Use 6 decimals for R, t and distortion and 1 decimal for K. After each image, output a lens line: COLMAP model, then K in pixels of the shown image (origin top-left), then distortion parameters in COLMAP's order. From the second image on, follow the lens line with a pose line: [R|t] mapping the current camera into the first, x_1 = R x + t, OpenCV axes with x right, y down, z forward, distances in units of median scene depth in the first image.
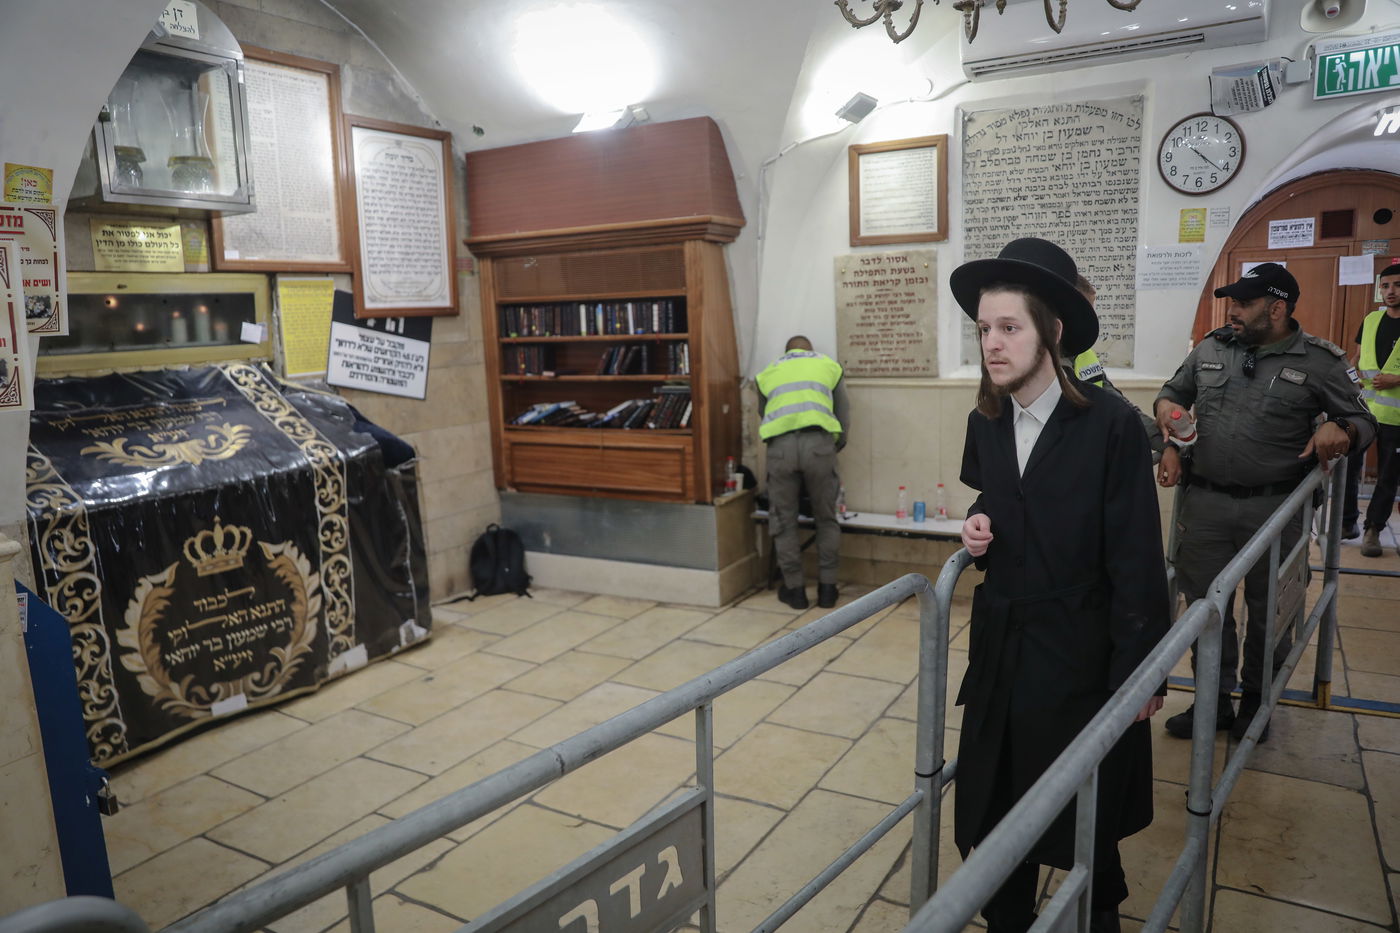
lens RADIAL K [[961.8, 0, 700.0], [0, 961.8, 466.5], [0, 0, 1]] dist [-0.084365, 0.078817]
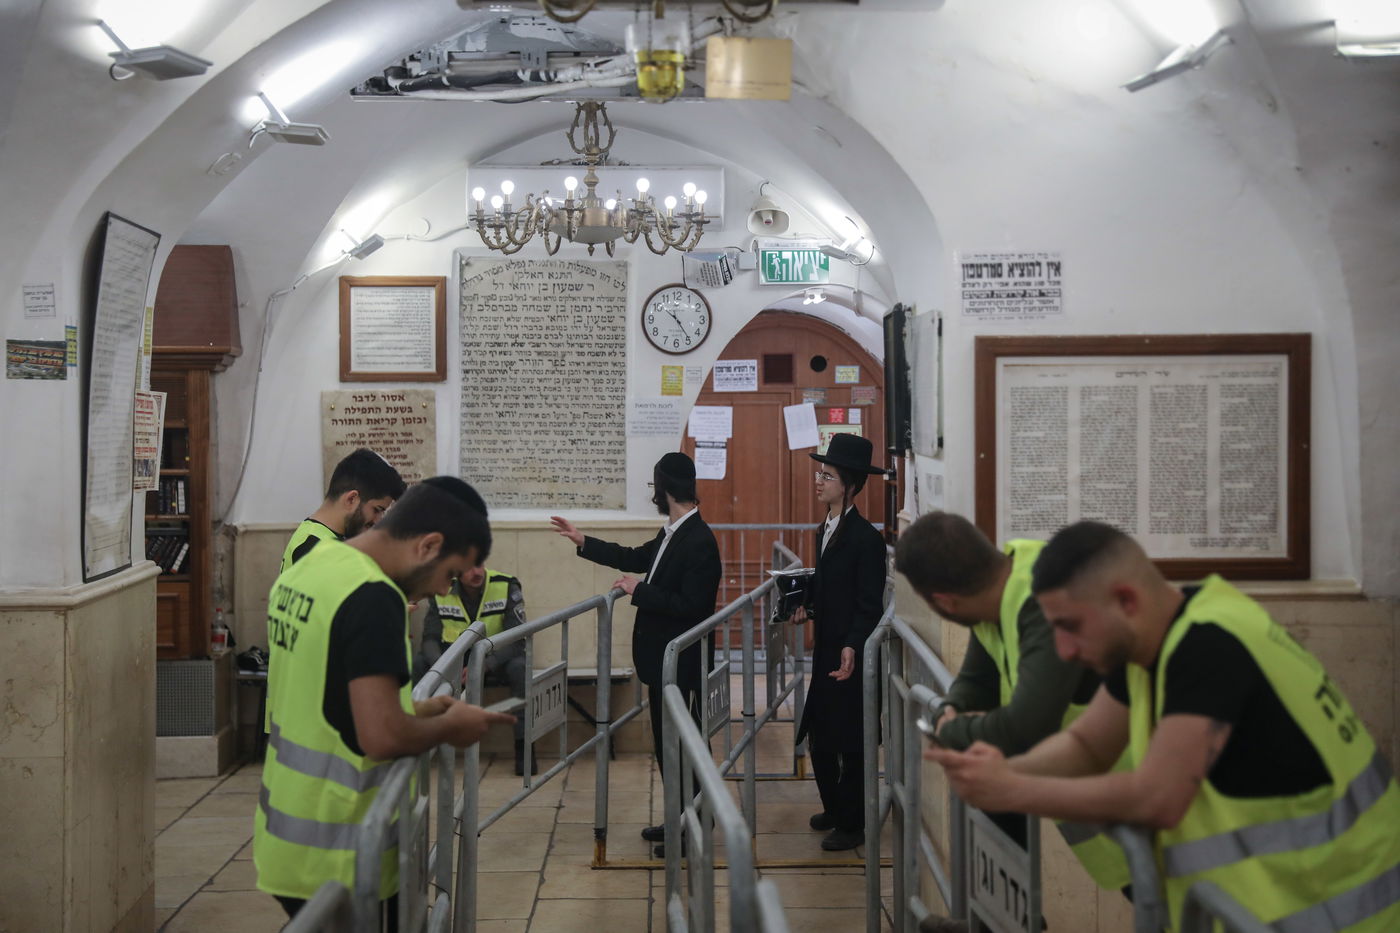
lens RADIAL K [[2352.8, 0, 698.7], [0, 2352.8, 480.5], [0, 0, 1]] dist [0.075284, 0.170595]
pose [[0.848418, 0.022812, 0.528835, -0.866774], [0.058496, 0.988911, -0.136504, 0.228127], [-0.526084, 0.146747, 0.837676, -1.251605]]
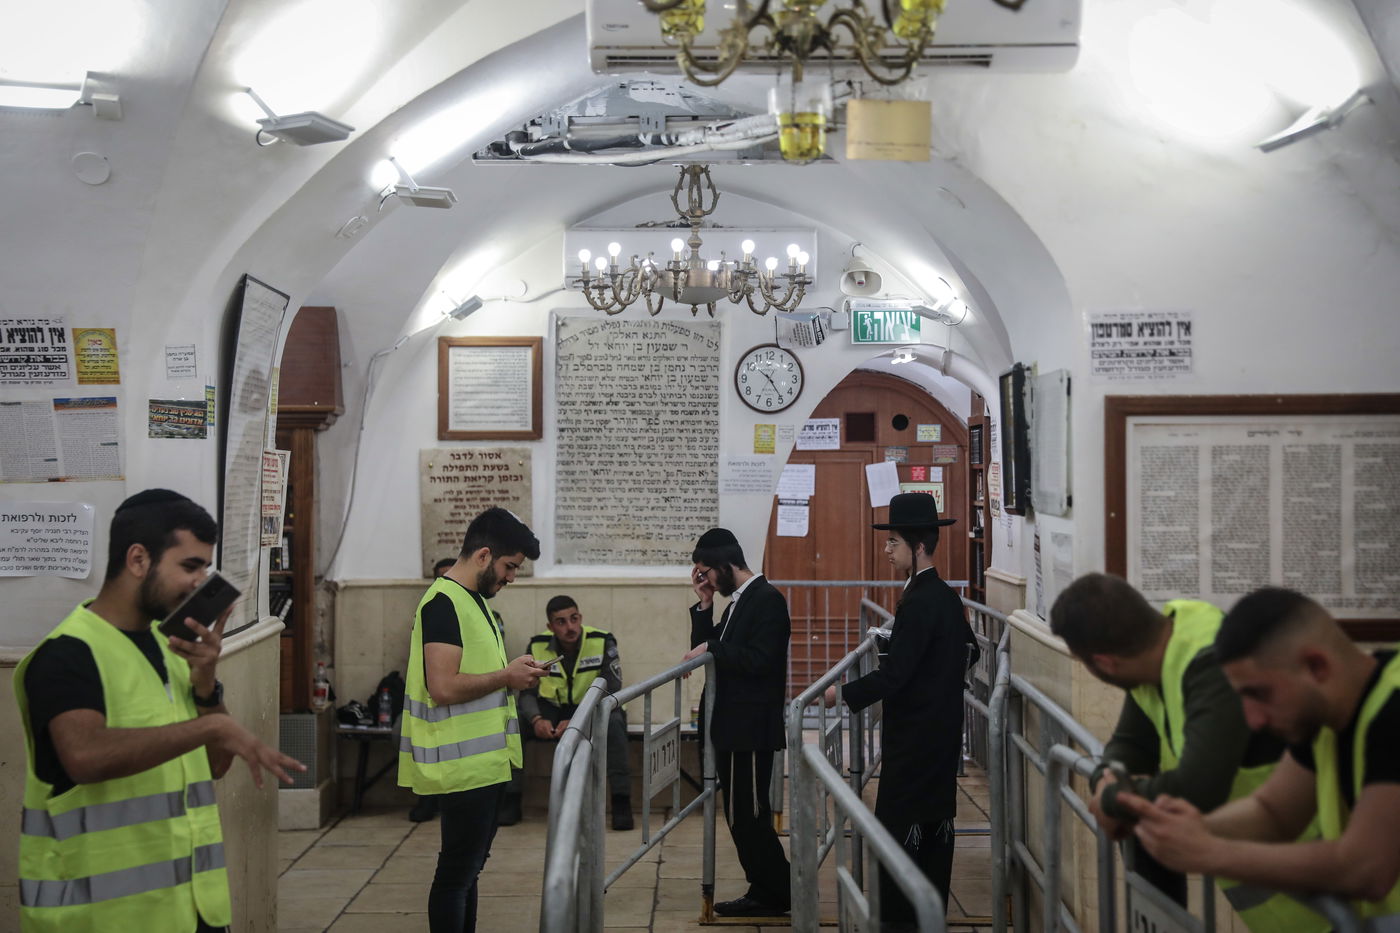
lens RADIAL K [[2310.2, 0, 672.2], [0, 2310.2, 469.1], [0, 0, 1]] dist [0.050962, 0.231796]
pose [[0.865298, 0.039282, 0.499716, -0.898408], [0.051786, 0.984584, -0.167068, 0.221608], [-0.498575, 0.170442, 0.849925, -1.212026]]
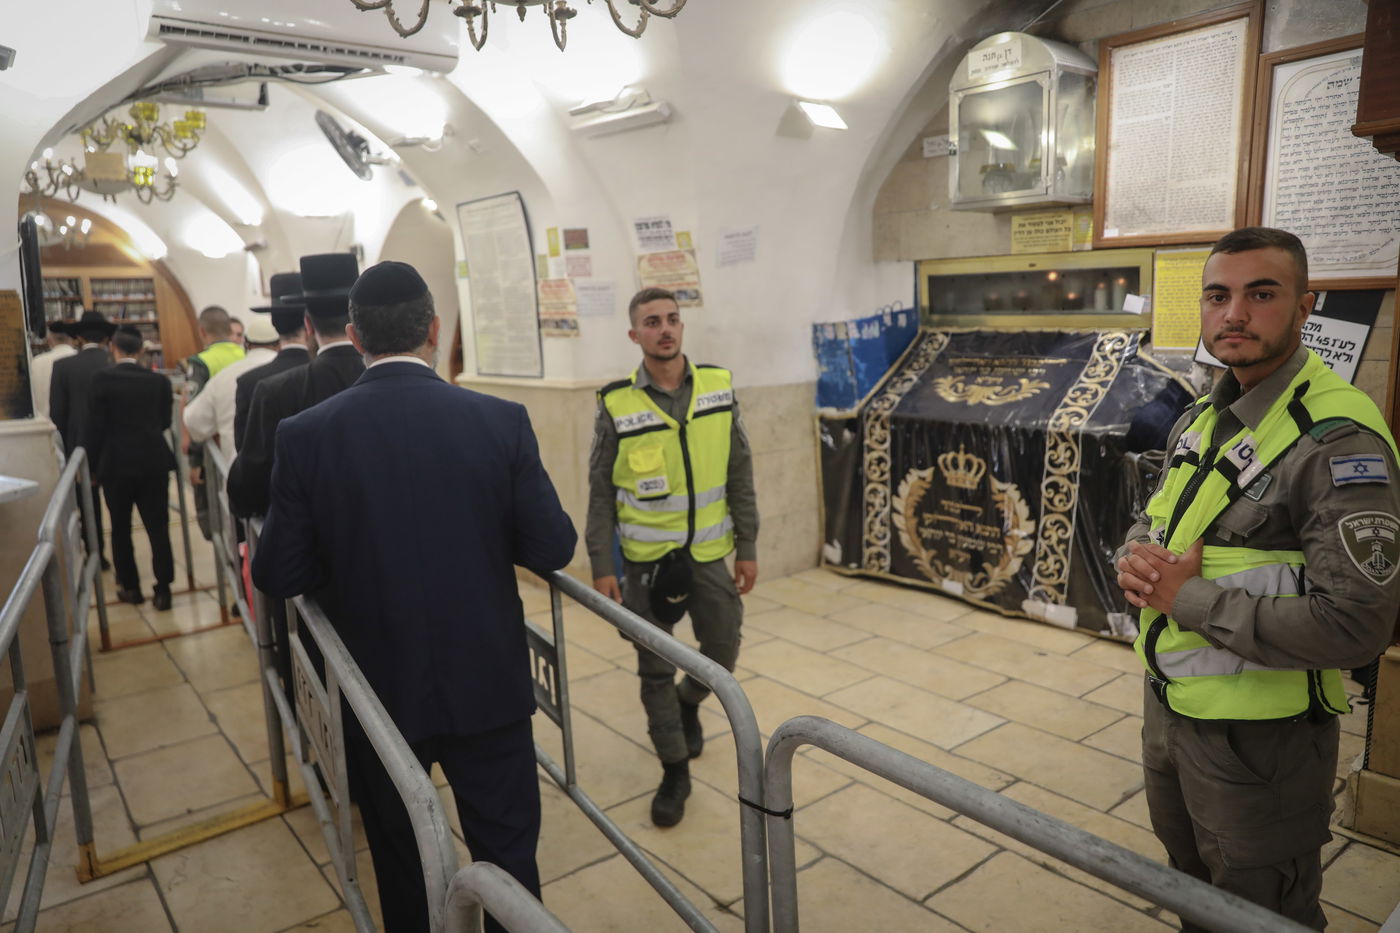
lens RADIAL K [[976.6, 0, 689.6], [0, 976.6, 488.5], [0, 0, 1]] dist [-0.105815, 0.082608]
pose [[-0.357347, 0.213654, -0.909206, 0.675512], [-0.111775, 0.956704, 0.268747, -0.163265], [0.927259, 0.197662, -0.317994, 0.853278]]
